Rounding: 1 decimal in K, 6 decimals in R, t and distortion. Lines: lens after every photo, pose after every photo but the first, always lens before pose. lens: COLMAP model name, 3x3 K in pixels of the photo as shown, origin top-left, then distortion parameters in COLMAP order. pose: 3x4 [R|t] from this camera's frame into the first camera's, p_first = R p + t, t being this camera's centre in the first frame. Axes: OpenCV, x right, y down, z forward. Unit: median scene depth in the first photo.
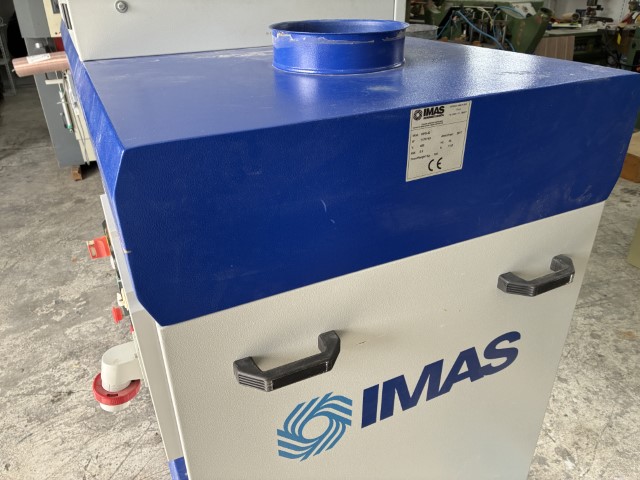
lens RADIAL K [[481.3, 0, 322.2], [0, 481.3, 240.8], [0, 0, 1]] dist [0.075913, -0.105218]
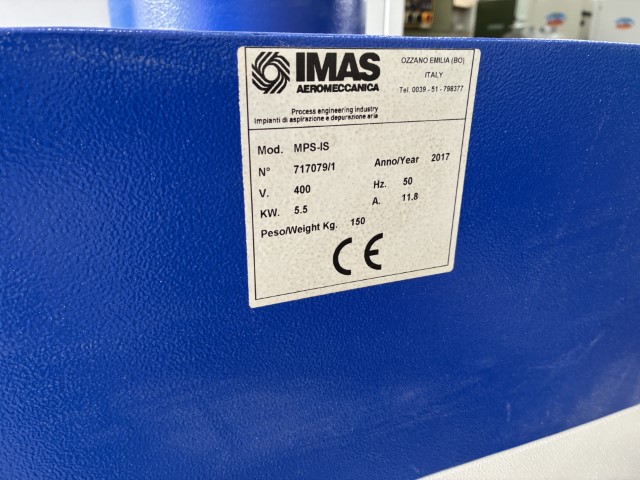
lens RADIAL K [[481.3, 0, 322.2], [0, 481.3, 240.8], [0, 0, 1]] dist [0.075913, -0.105218]
pose [[0.996271, 0.052080, -0.068794, 0.238237], [-0.060766, 0.989533, -0.130892, -0.129055], [0.061257, 0.134585, 0.989007, 0.718162]]
